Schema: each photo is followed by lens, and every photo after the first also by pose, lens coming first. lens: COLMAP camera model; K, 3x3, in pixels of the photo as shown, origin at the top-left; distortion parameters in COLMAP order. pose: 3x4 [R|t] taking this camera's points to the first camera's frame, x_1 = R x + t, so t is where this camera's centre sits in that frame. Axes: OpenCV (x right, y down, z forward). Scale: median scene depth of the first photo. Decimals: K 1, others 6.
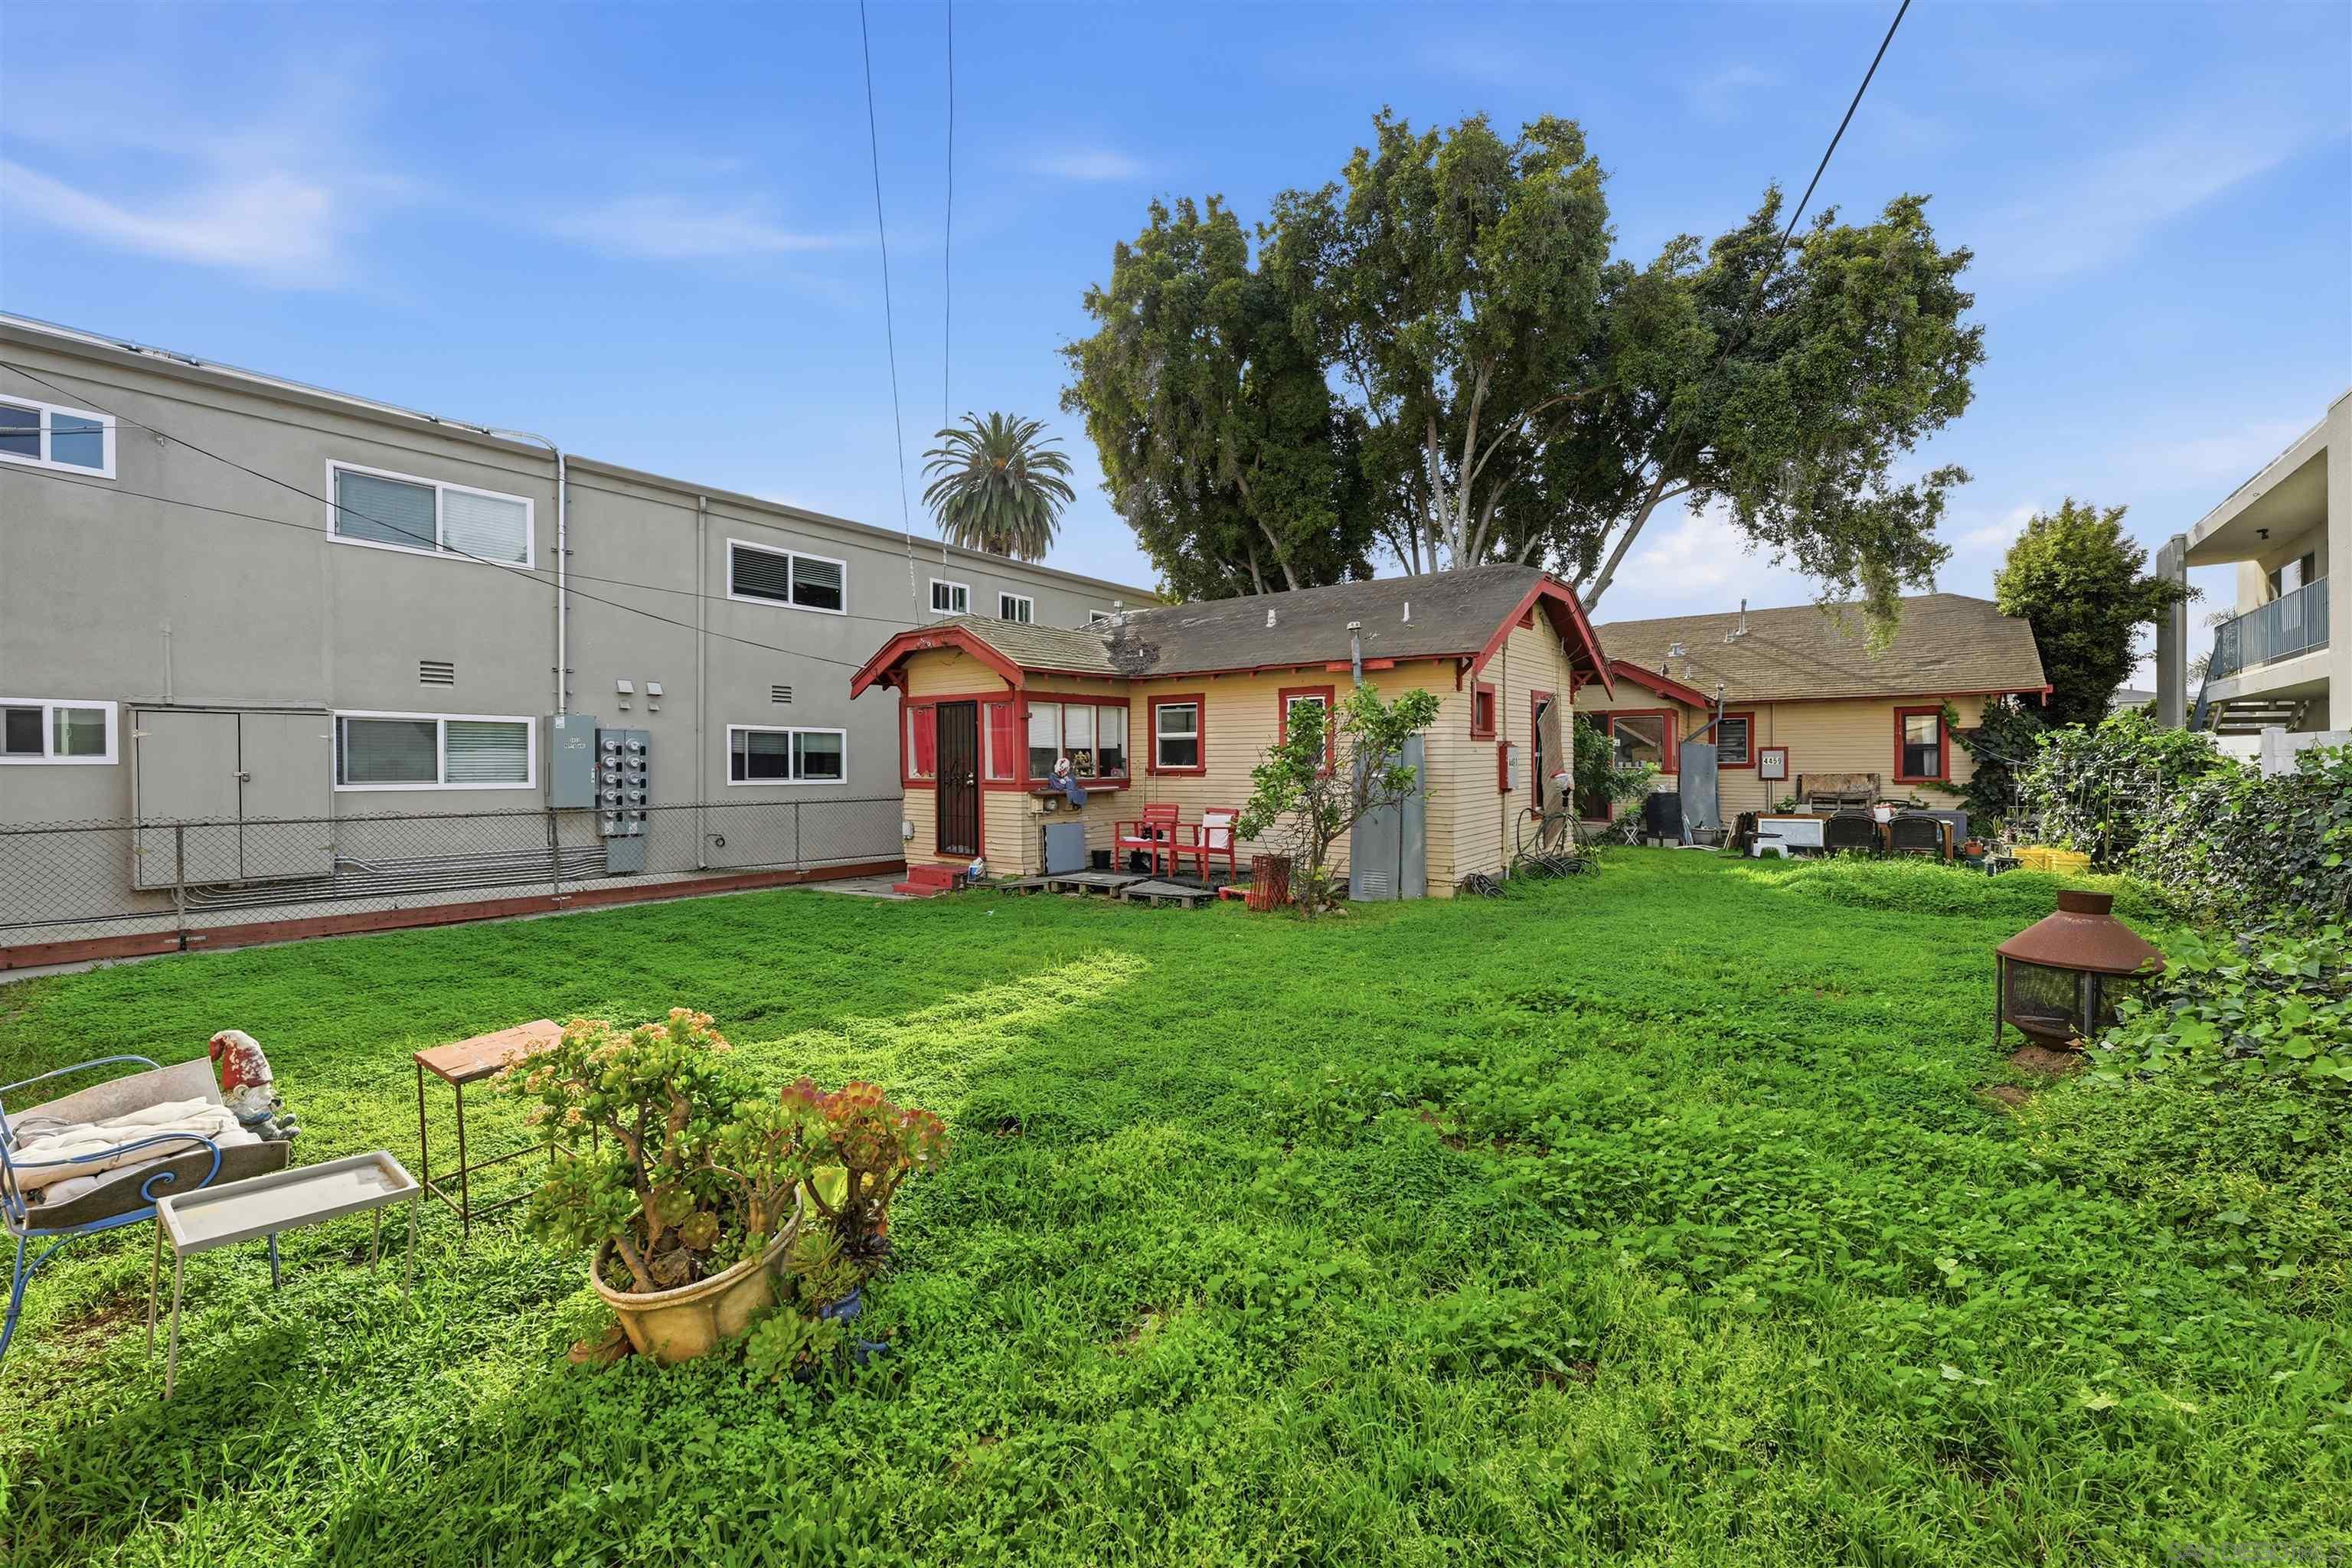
lens RADIAL K [[967.6, 0, 1171.0], [0, 967.6, 774.0], [0, 0, 1]] dist [-0.000571, 0.000035]
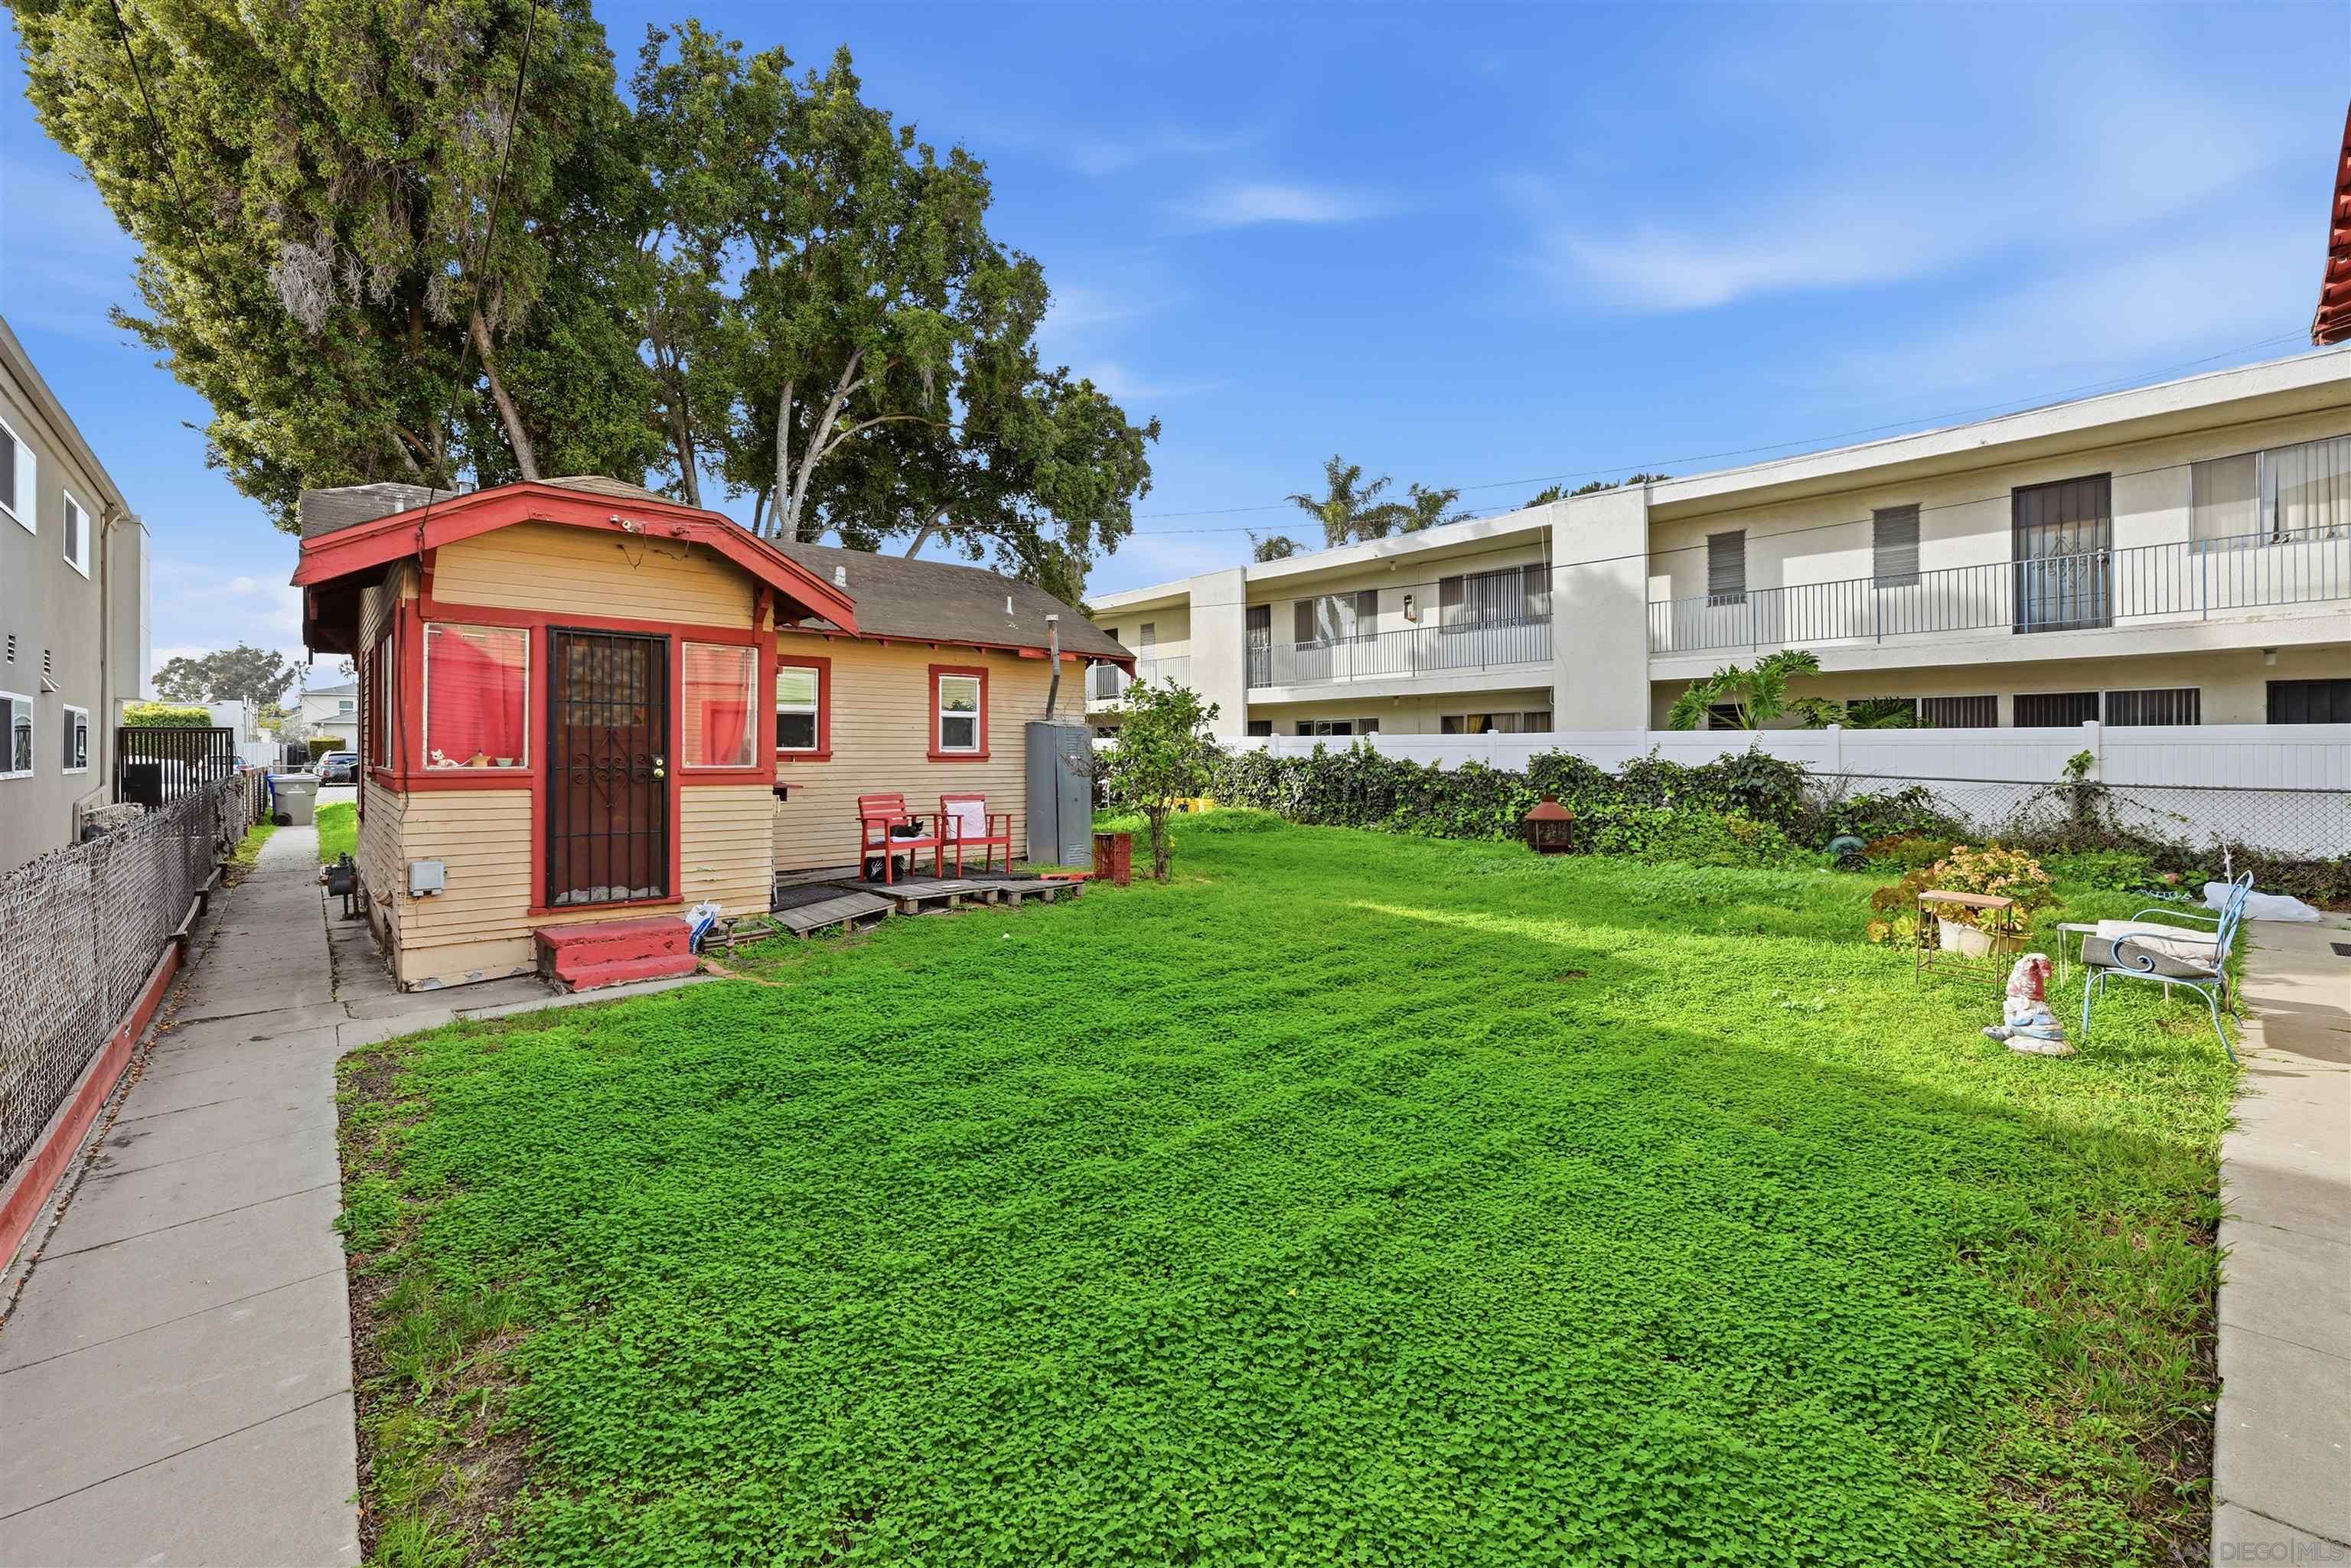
lens RADIAL K [[964.8, 0, 1175.4], [0, 964.8, 750.2], [0, 0, 1]] dist [0.000361, 0.000188]
pose [[0.177149, 0.001952, 0.984182, -0.738248], [0.009953, 0.999943, -0.003774, -0.000202], [-0.984134, 0.010464, 0.177120, 0.588642]]
